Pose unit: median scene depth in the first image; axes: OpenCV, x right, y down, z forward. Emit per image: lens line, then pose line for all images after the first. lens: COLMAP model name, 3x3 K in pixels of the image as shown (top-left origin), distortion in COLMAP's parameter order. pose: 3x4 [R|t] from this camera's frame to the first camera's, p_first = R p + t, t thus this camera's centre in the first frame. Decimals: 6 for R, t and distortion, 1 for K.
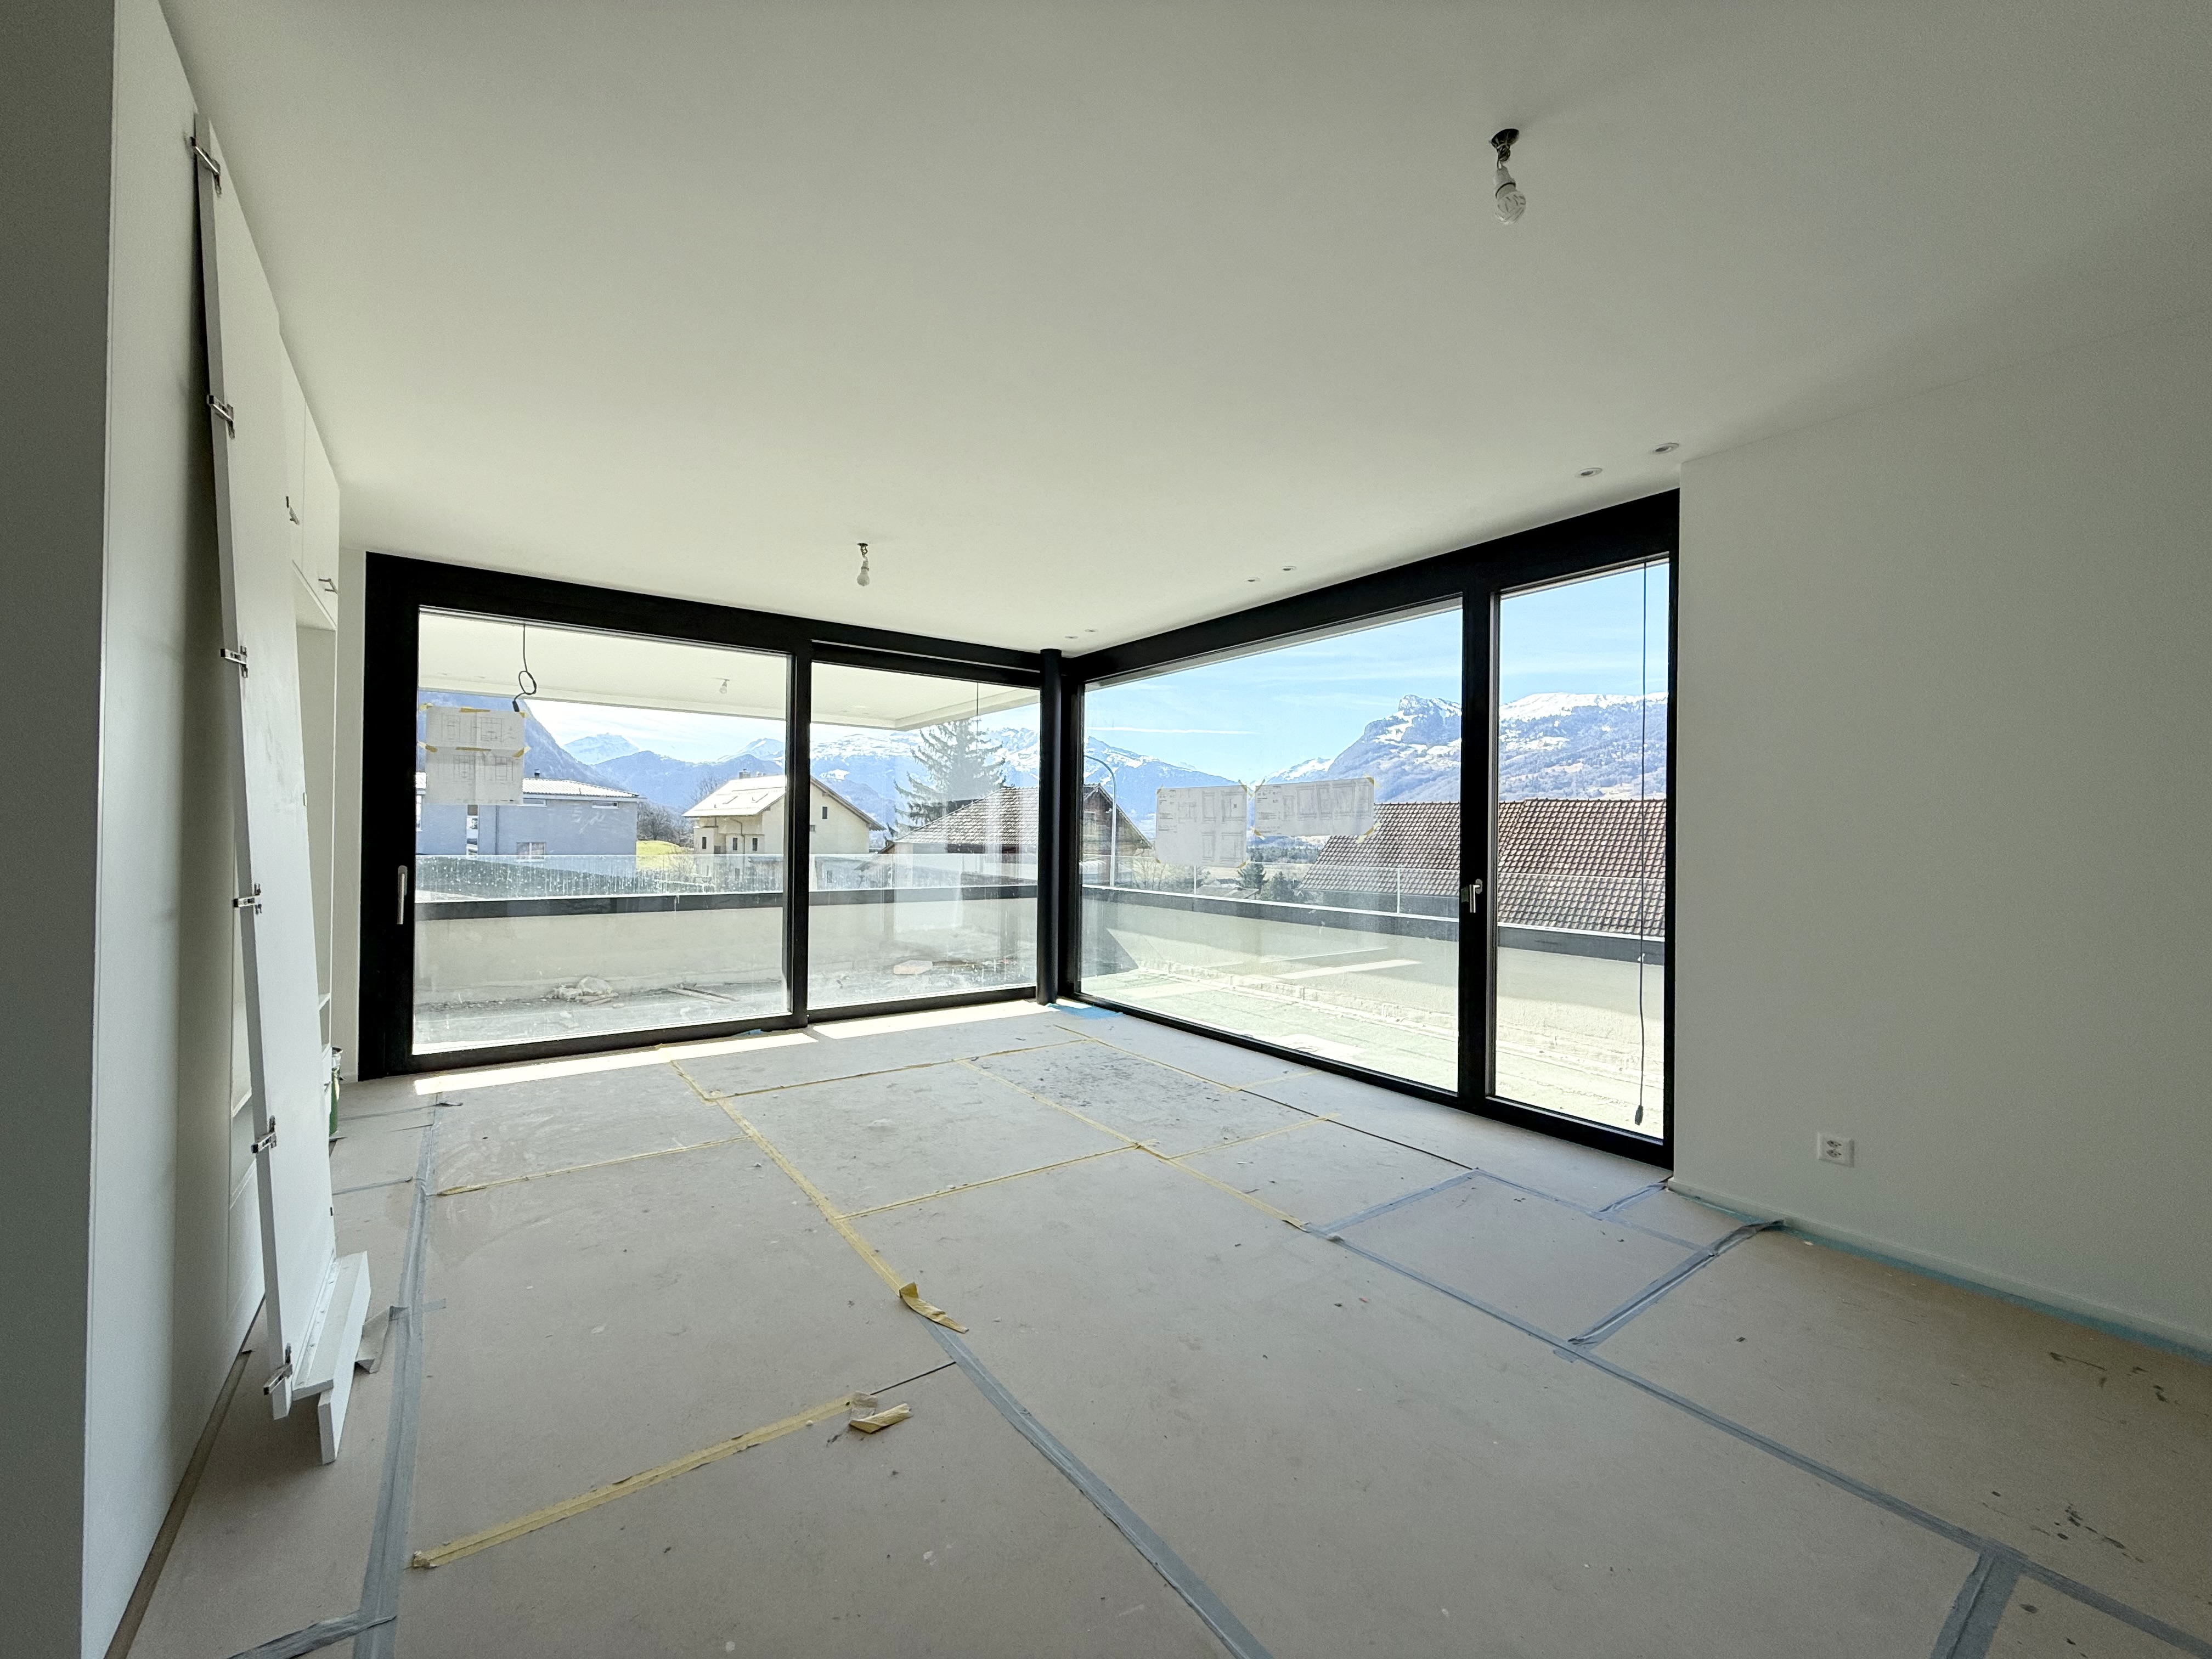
lens RADIAL K [[879.5, 0, 1102.0], [0, 879.5, 831.1], [0, 0, 1]] dist [0.001942, -0.000207]
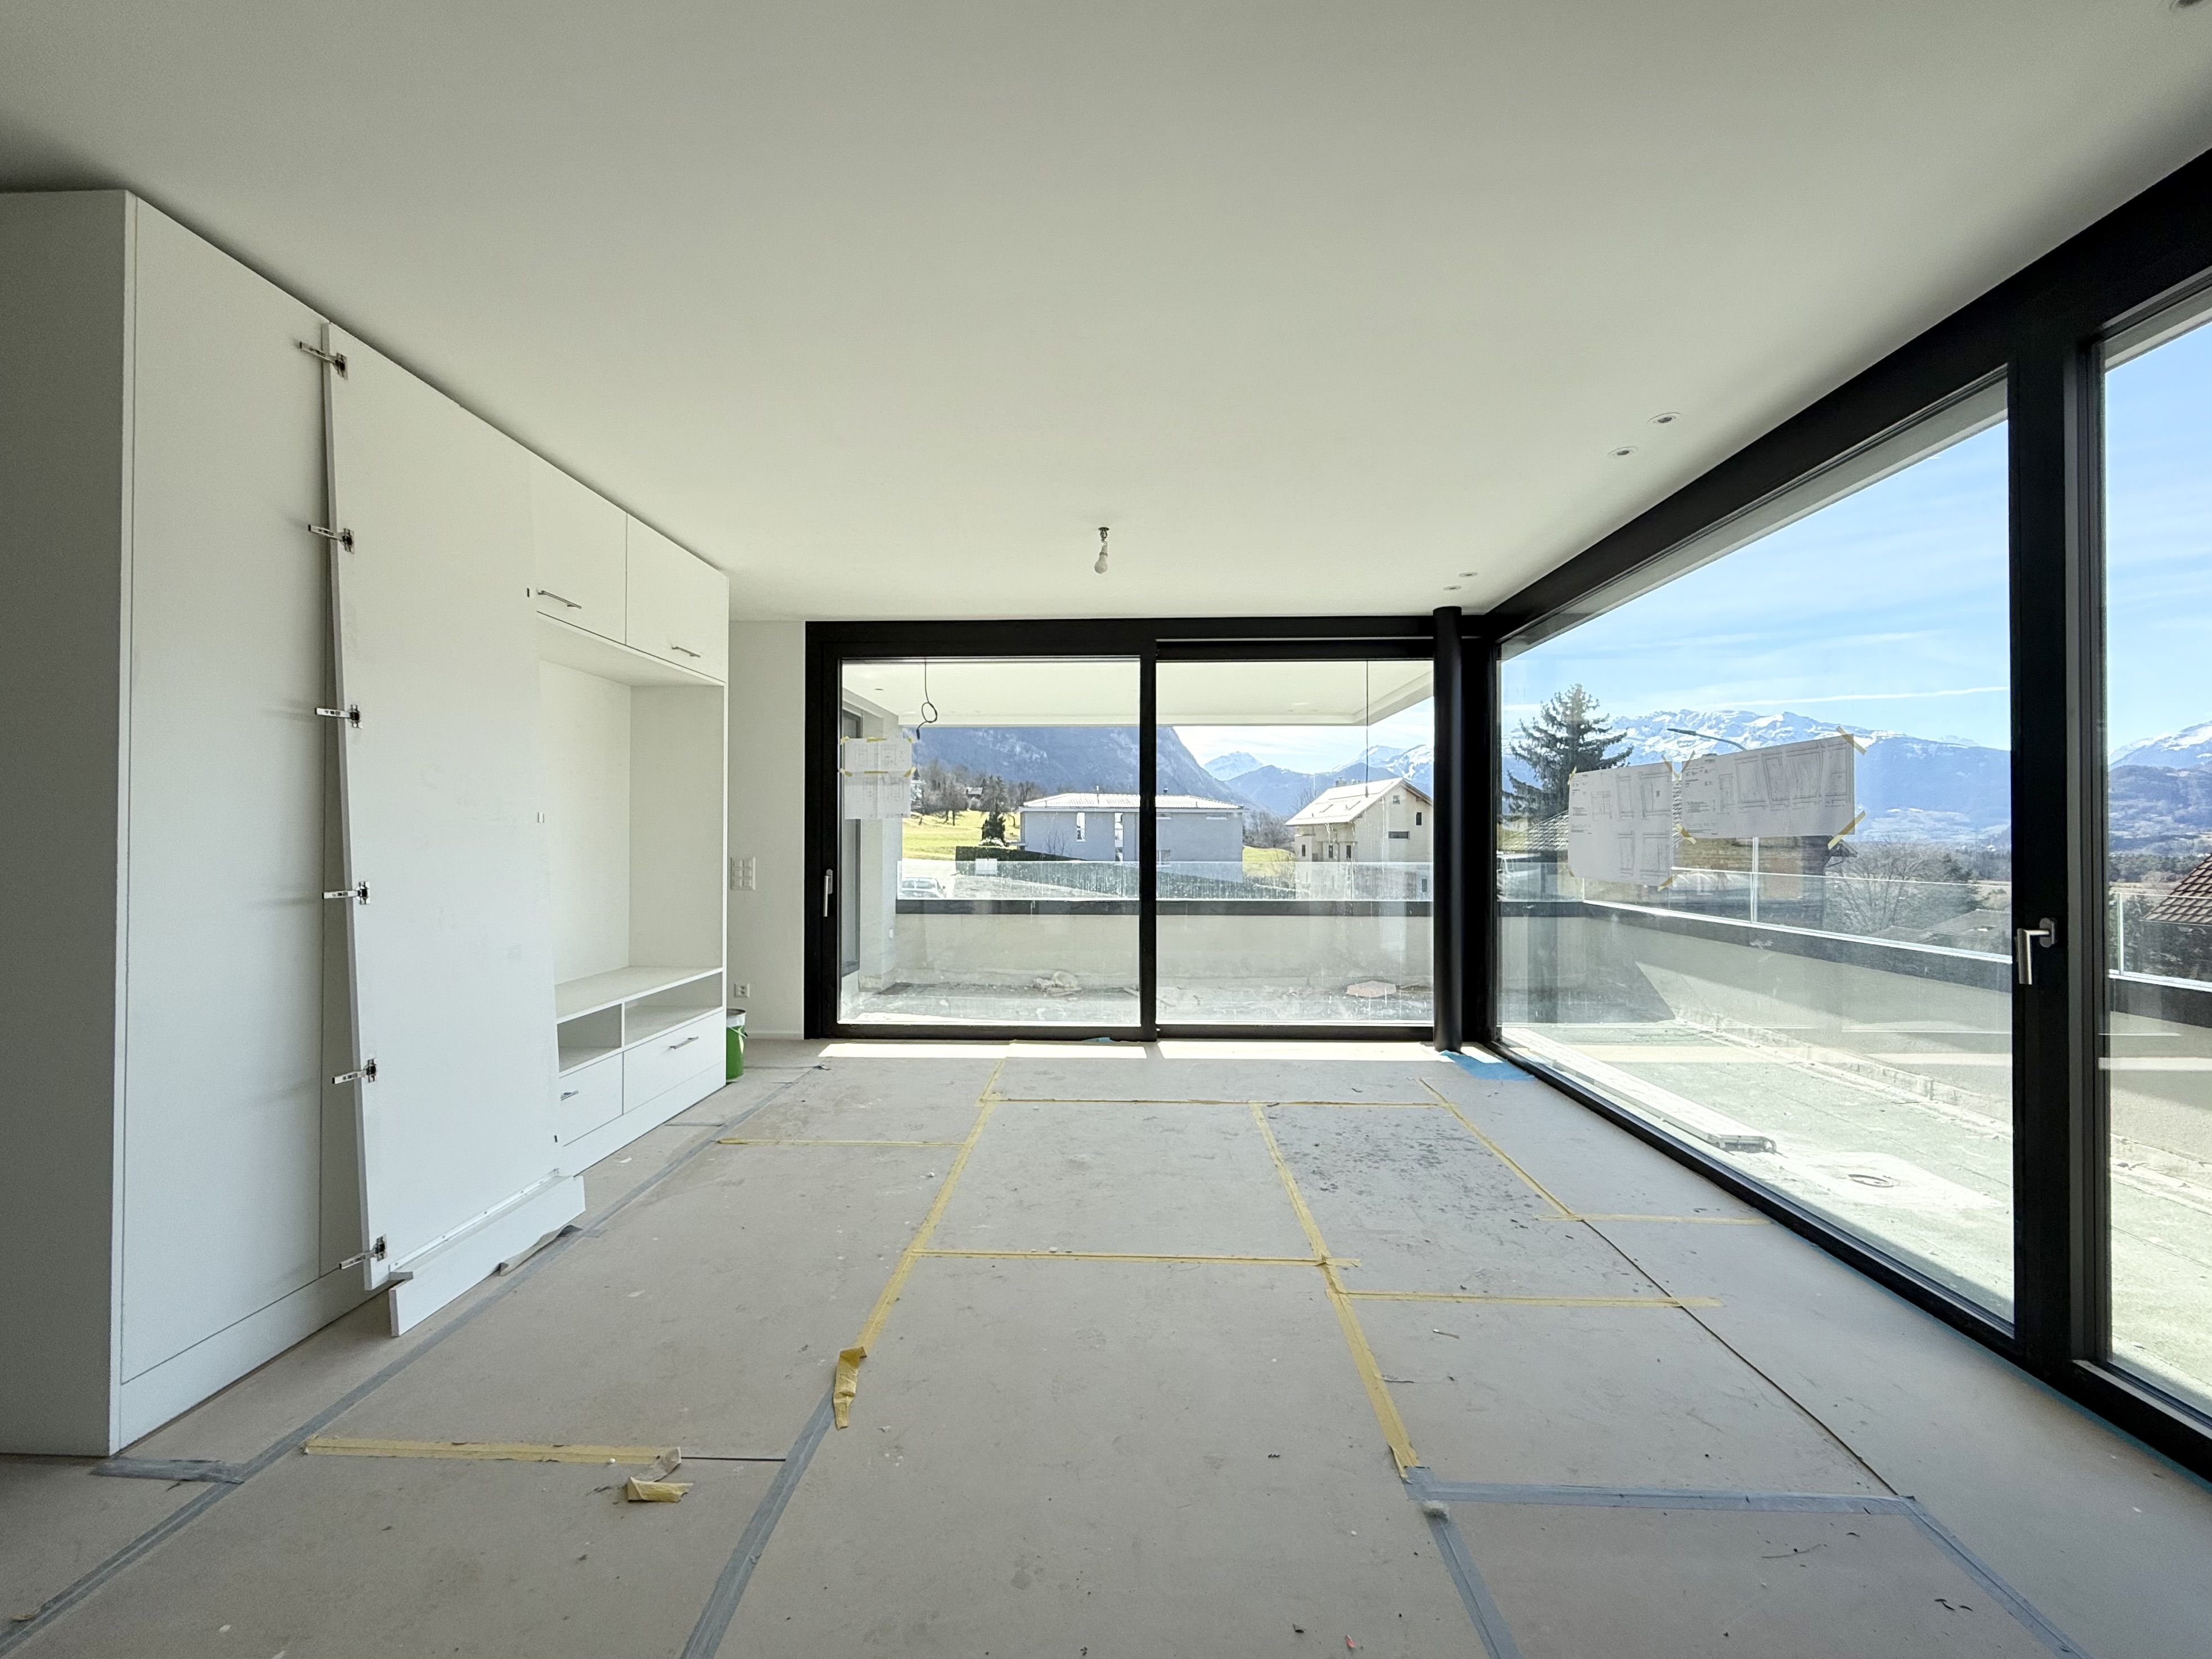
lens RADIAL K [[903.6, 0, 1098.1], [0, 903.6, 830.6], [0, 0, 1]] dist [0.000772, -0.000178]
pose [[0.787069, -0.016040, -0.616656, 0.225801], [0.010938, 0.999868, -0.012046, 0.003300], [0.616768, 0.002736, 0.787140, 0.180726]]
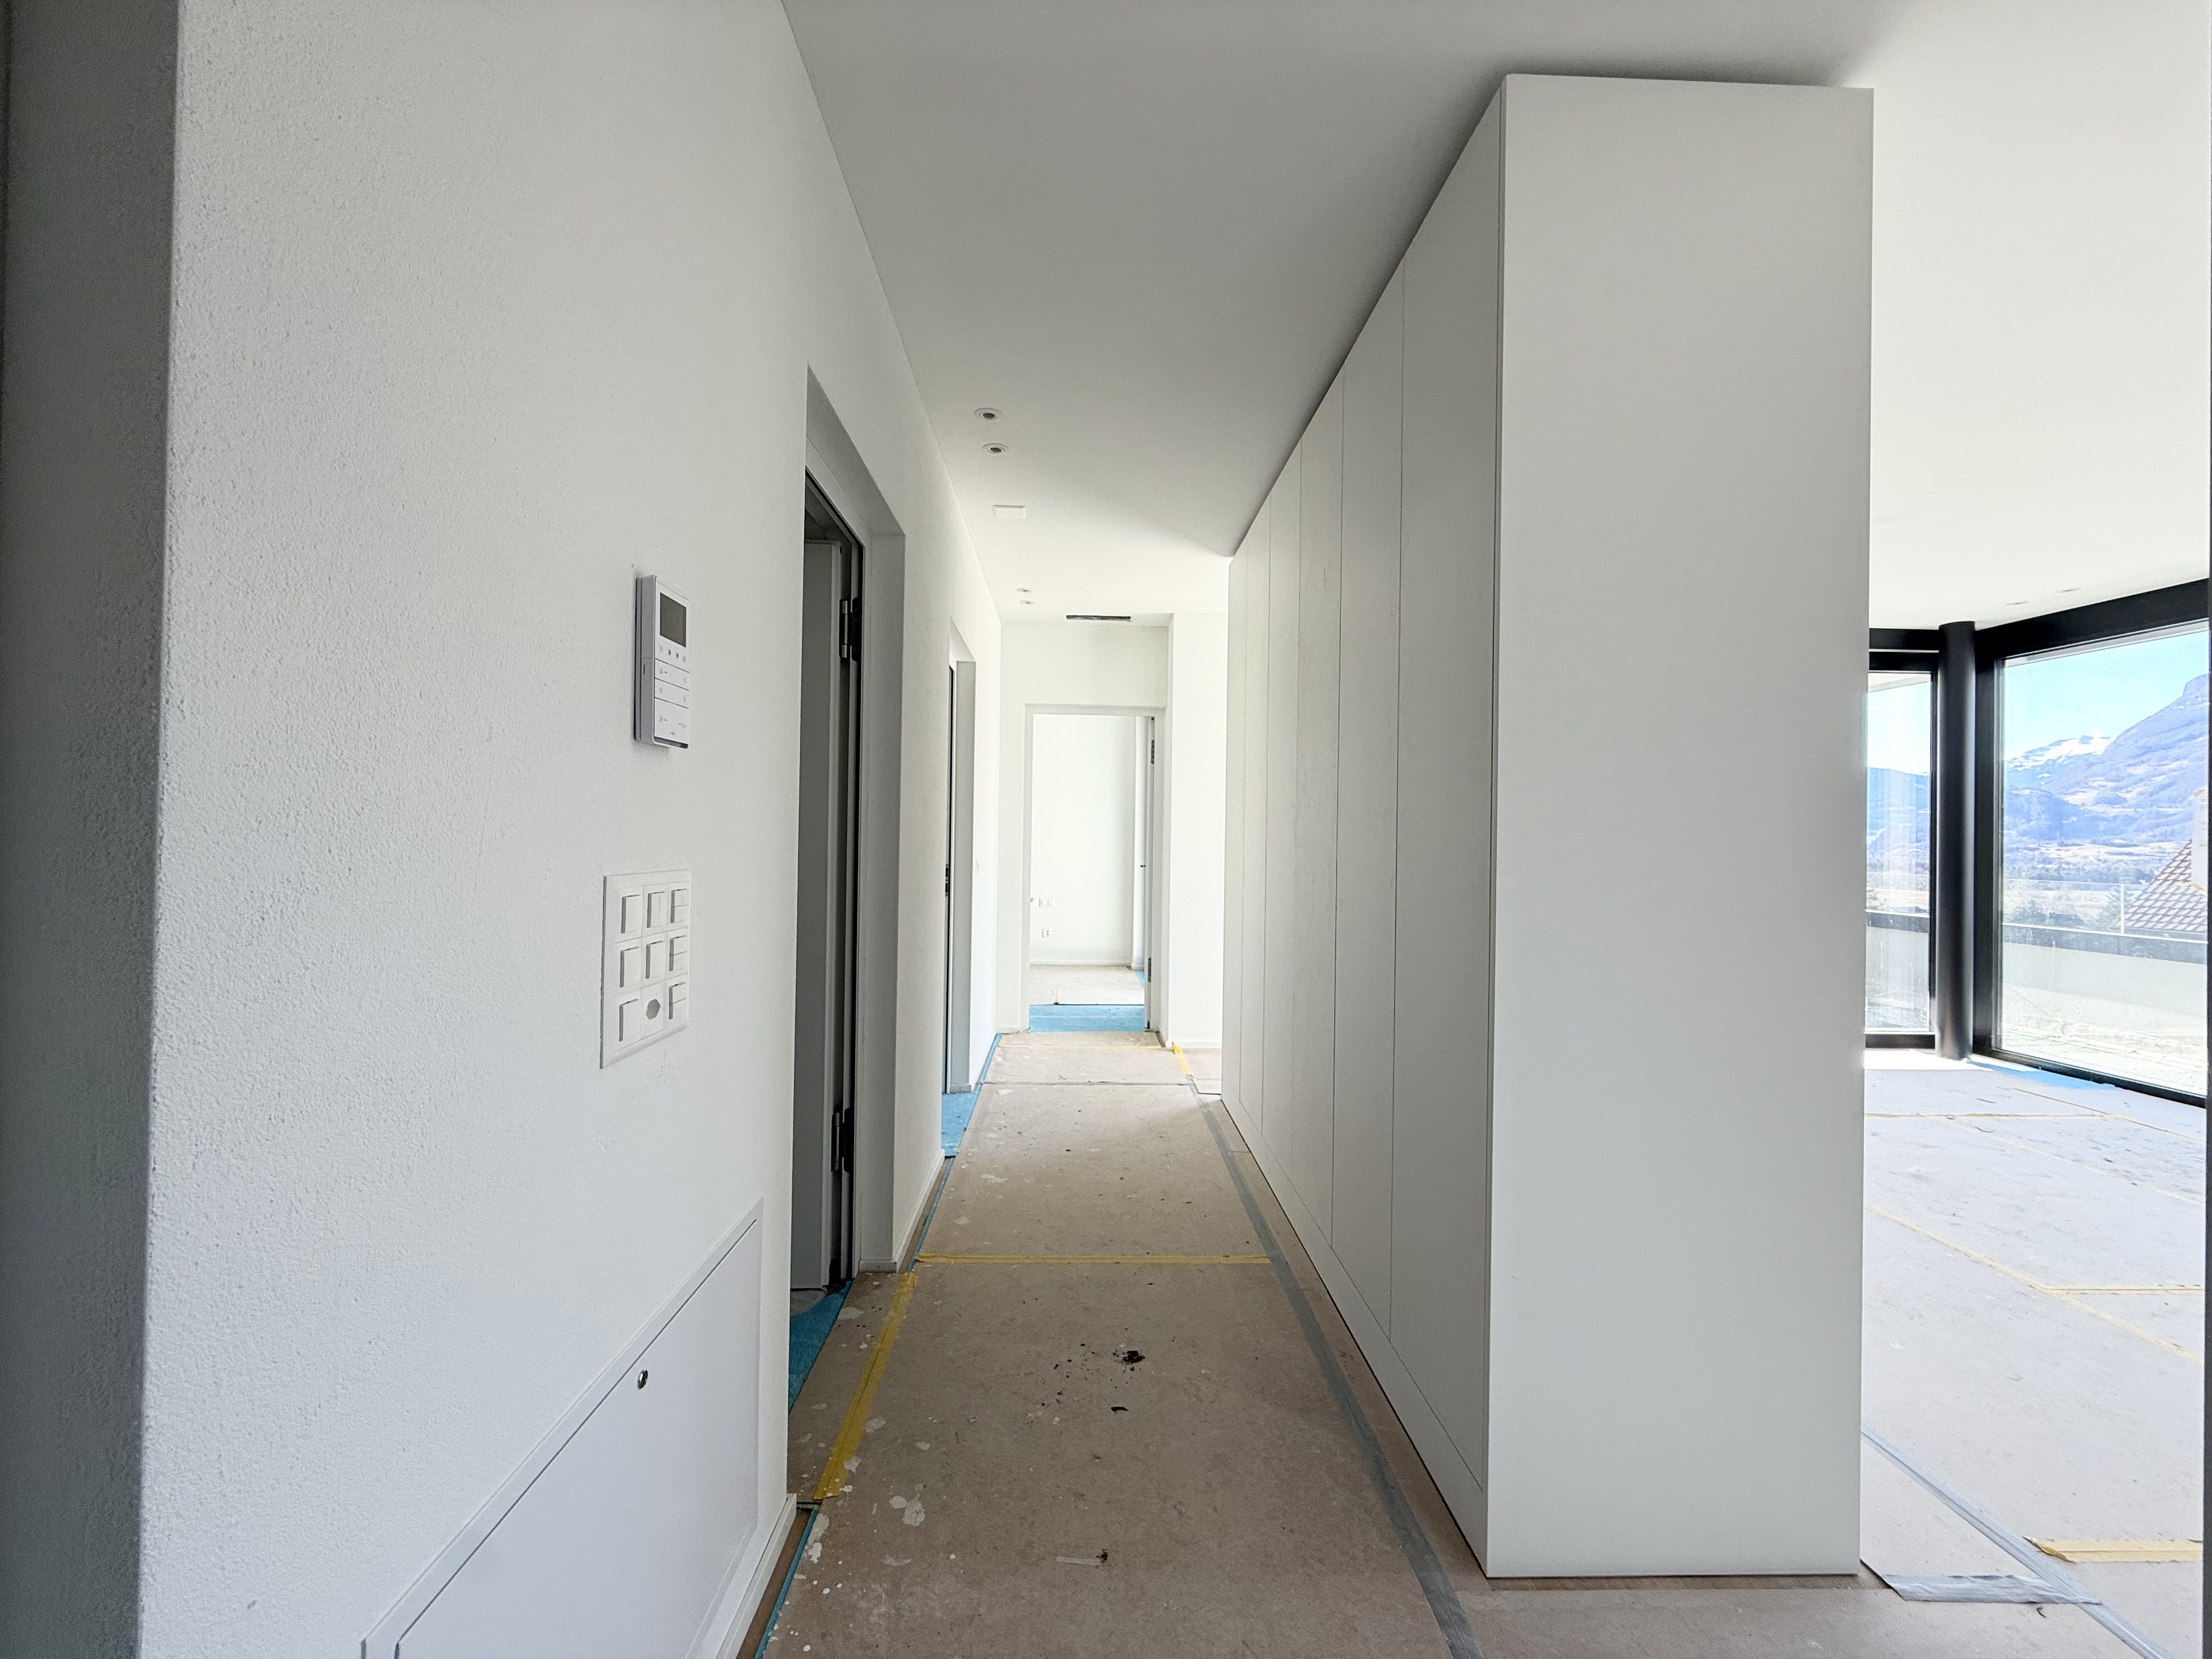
lens RADIAL K [[879.5, 0, 1102.0], [0, 879.5, 831.1], [0, 0, 1]] dist [0.001942, -0.000207]
pose [[0.825854, -0.004818, -0.563863, -0.290861], [-0.002040, 0.999931, -0.011531, -0.003200], [0.563880, 0.010673, 0.825788, -0.135060]]
